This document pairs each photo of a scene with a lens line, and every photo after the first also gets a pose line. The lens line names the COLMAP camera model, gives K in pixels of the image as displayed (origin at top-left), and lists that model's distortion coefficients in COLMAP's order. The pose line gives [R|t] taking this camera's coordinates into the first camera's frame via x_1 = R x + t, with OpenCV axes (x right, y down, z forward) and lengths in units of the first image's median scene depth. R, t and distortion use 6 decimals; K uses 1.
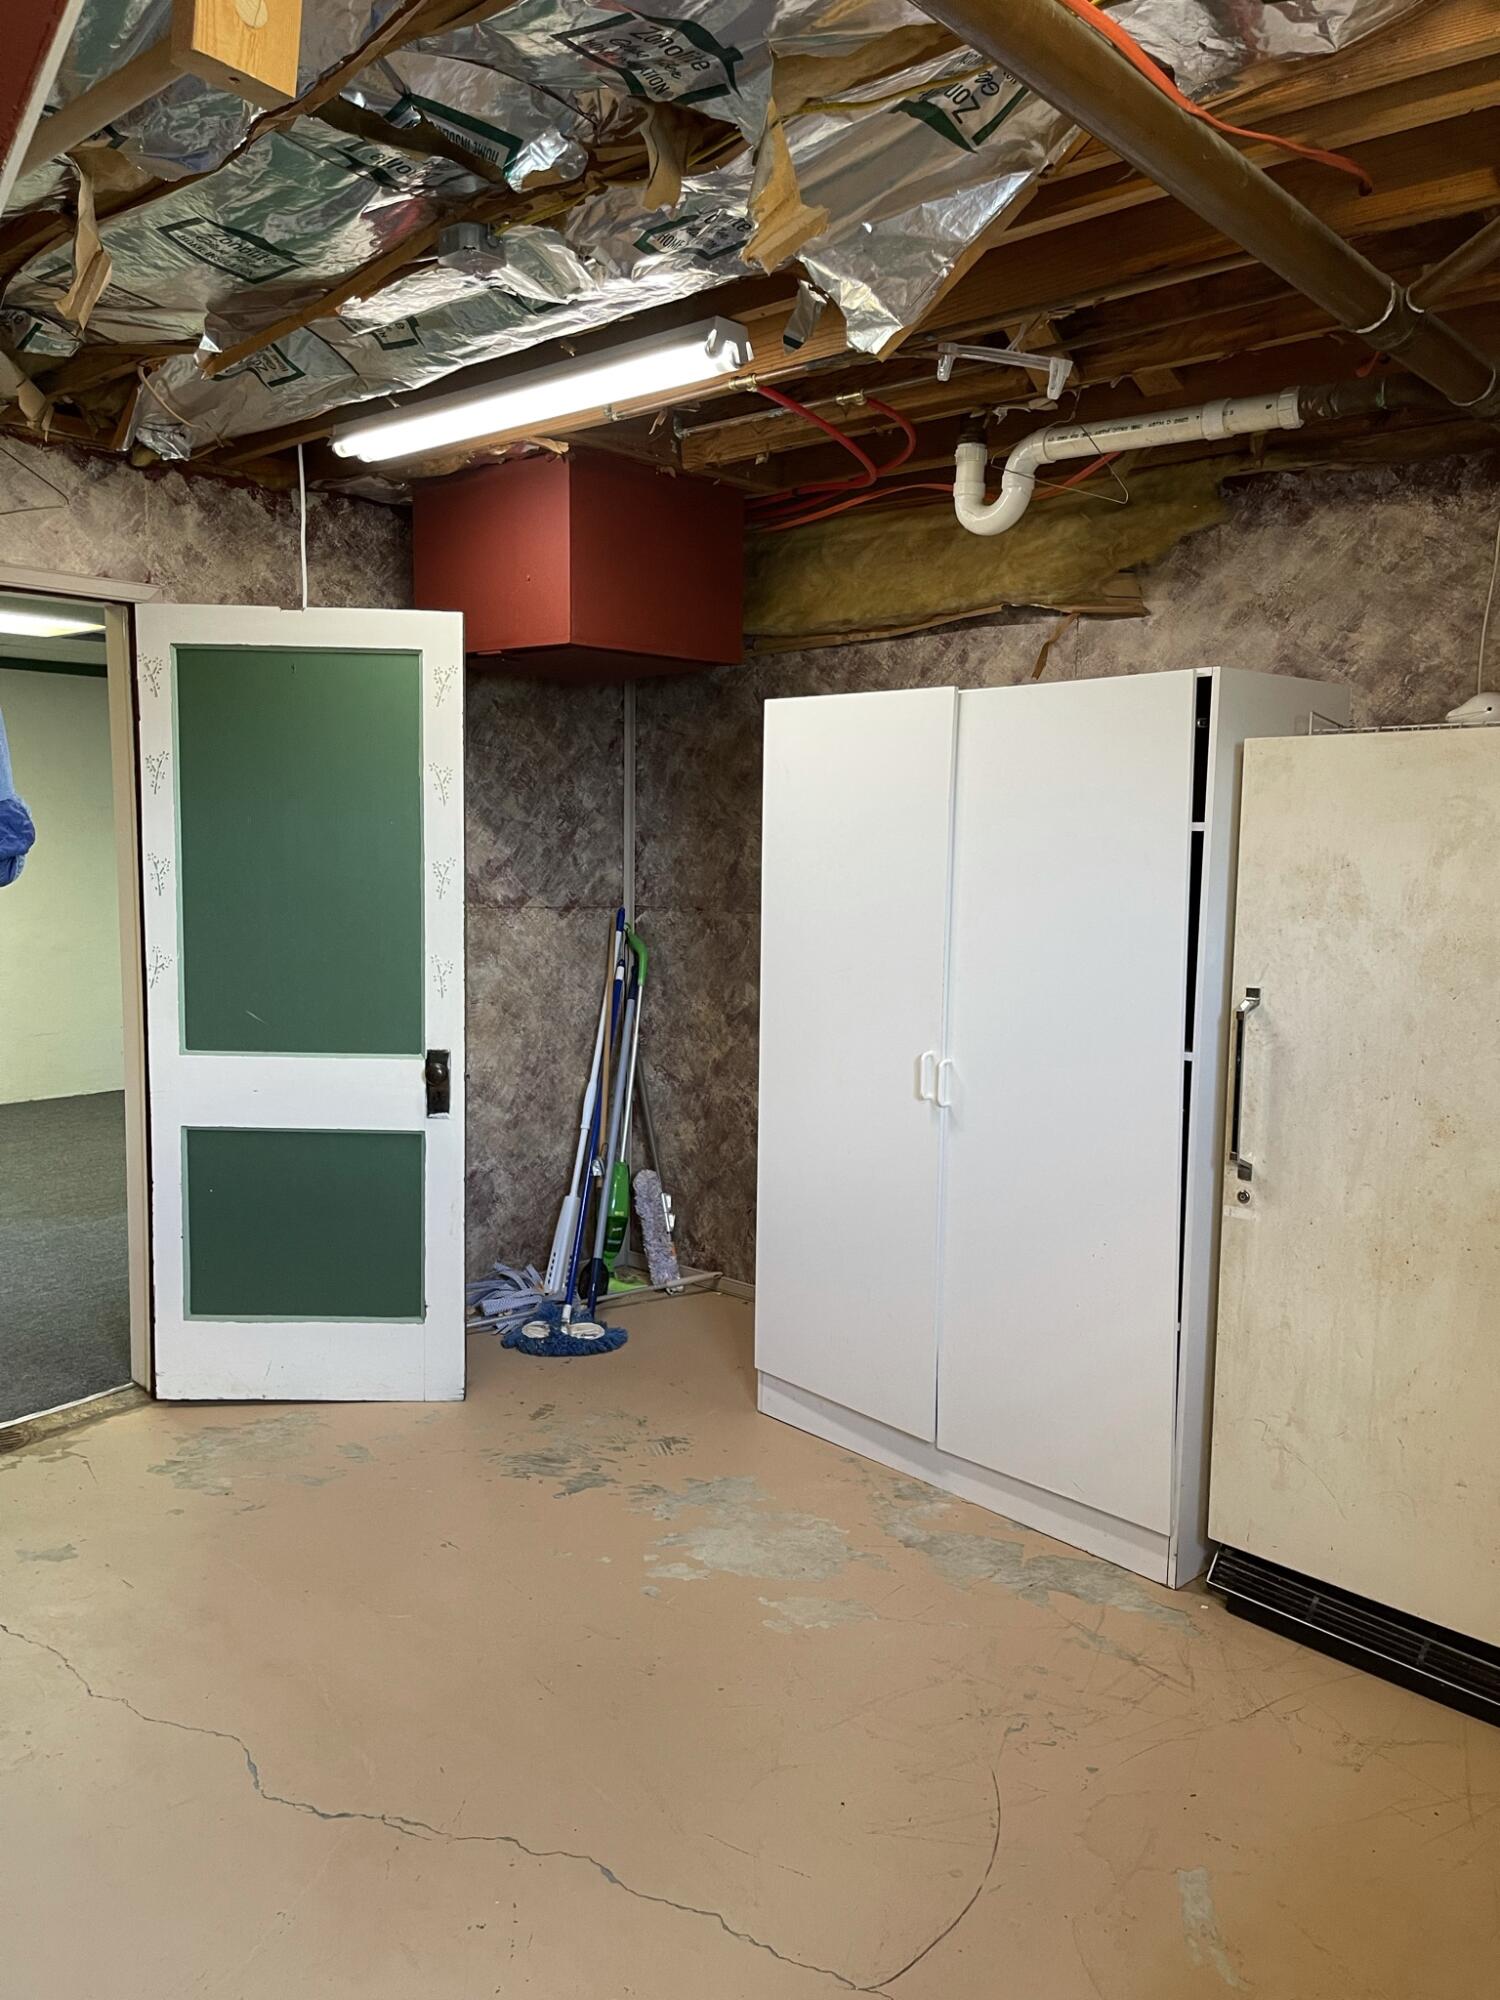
lens RADIAL K [[1513.6, 0, 754.6], [0, 1513.6, 1000.5], [0, 0, 1]] dist [0.025735, -0.043484]
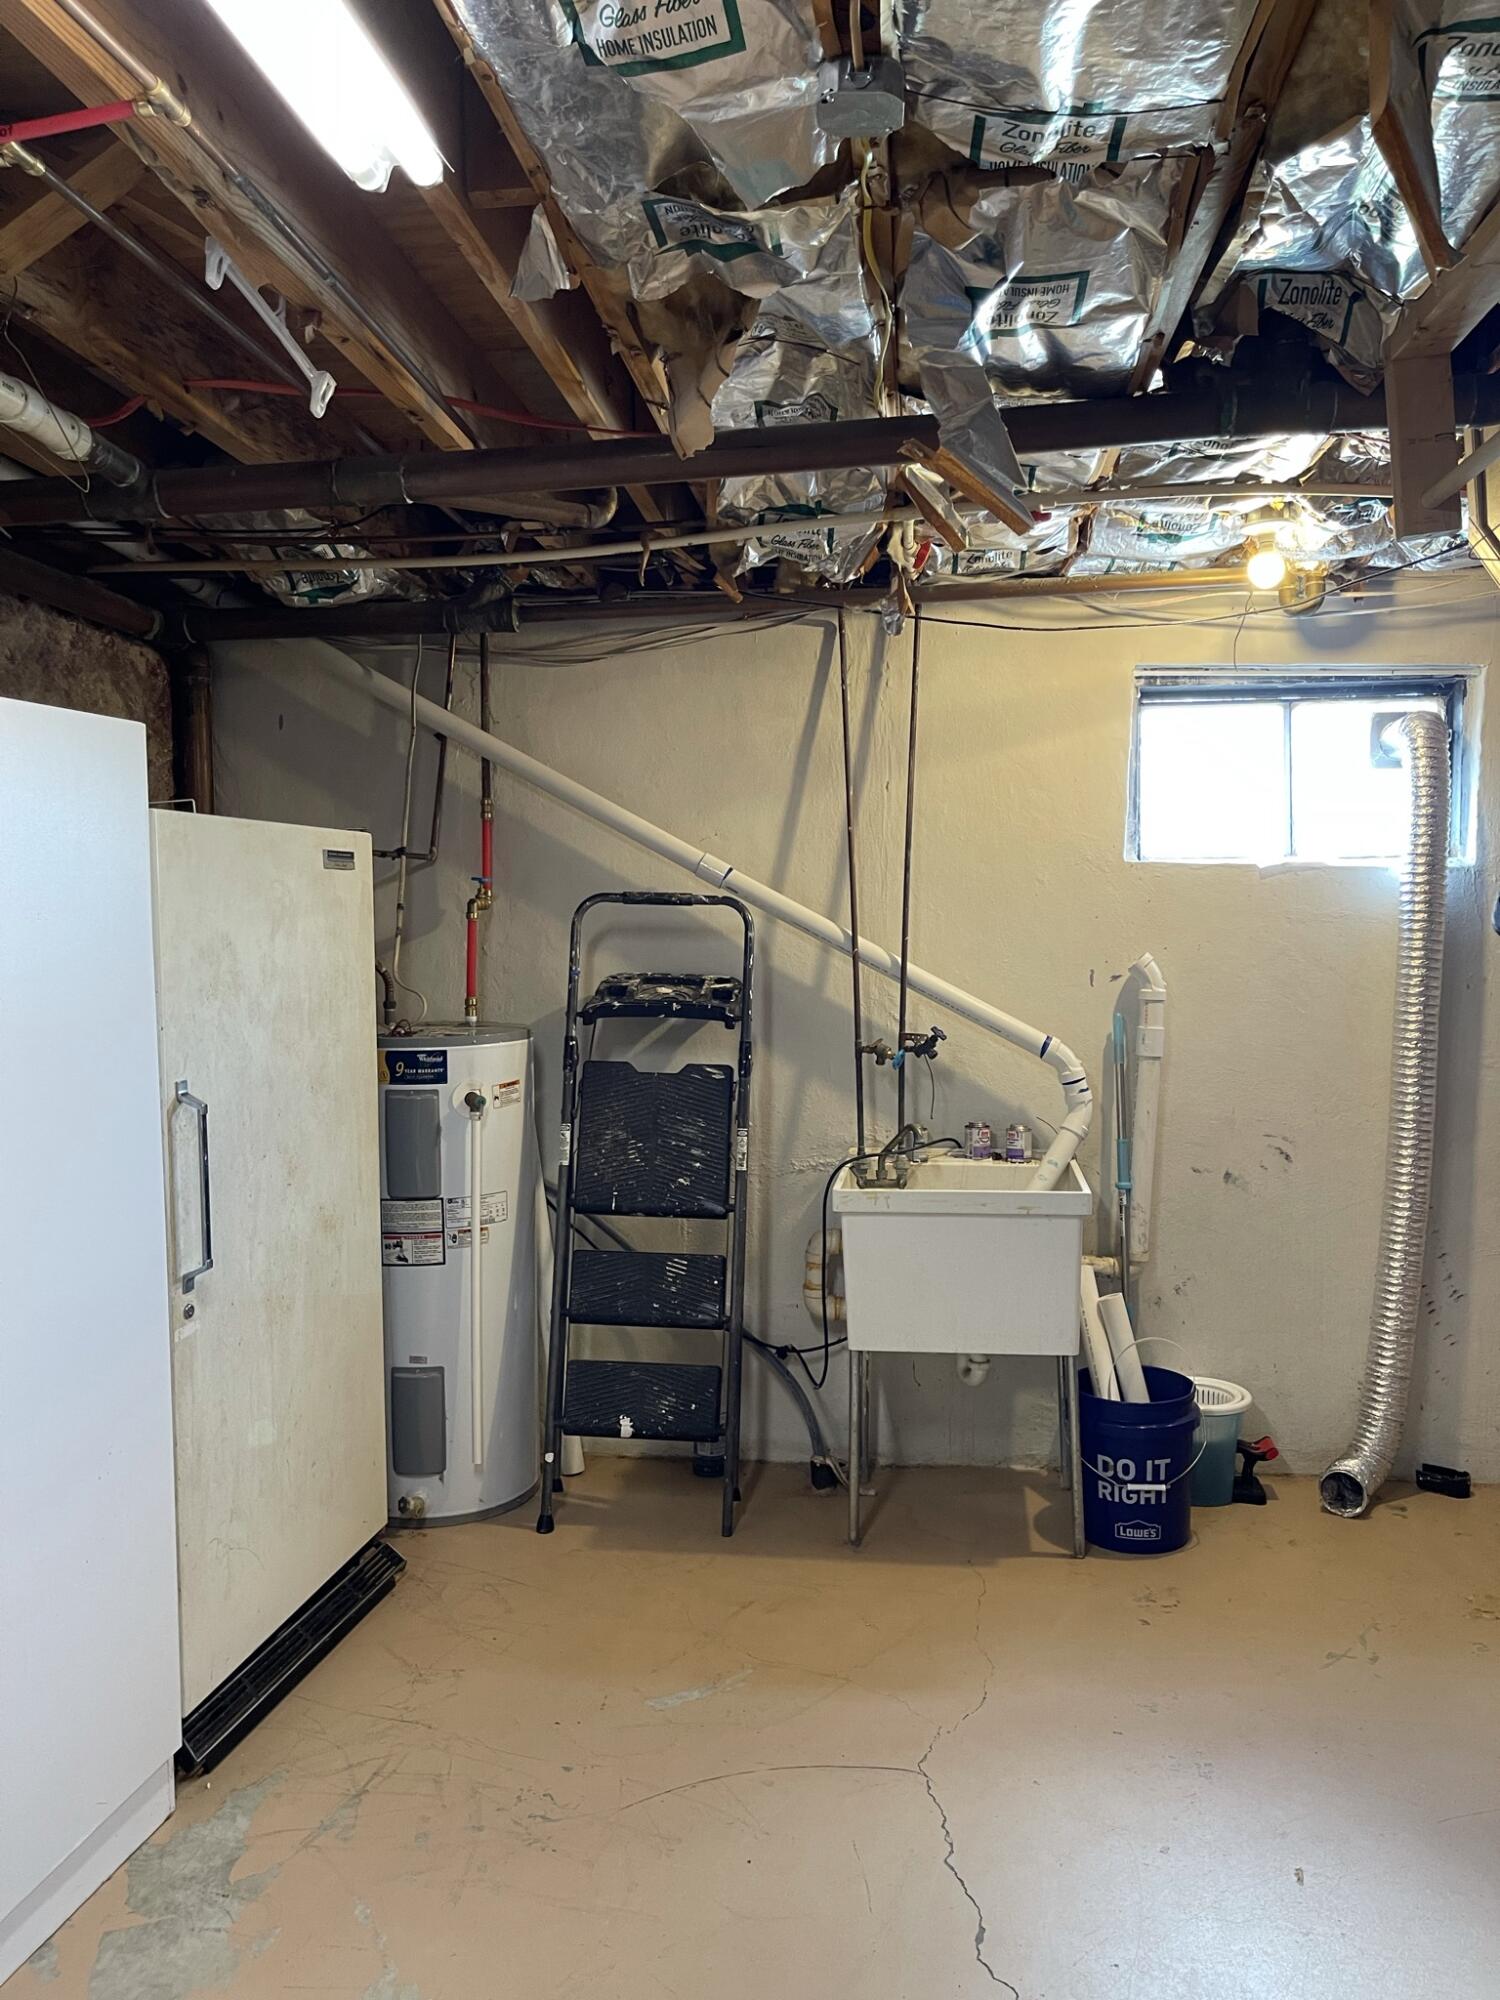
lens RADIAL K [[1513.6, 0, 754.2], [0, 1513.6, 992.1], [0, 0, 1]] dist [0.025735, -0.043484]
pose [[-0.594897, -0.023367, 0.803462, -0.629981], [0.107938, 0.988202, 0.108658, -0.125945], [-0.796521, 0.151365, -0.585357, 1.277958]]
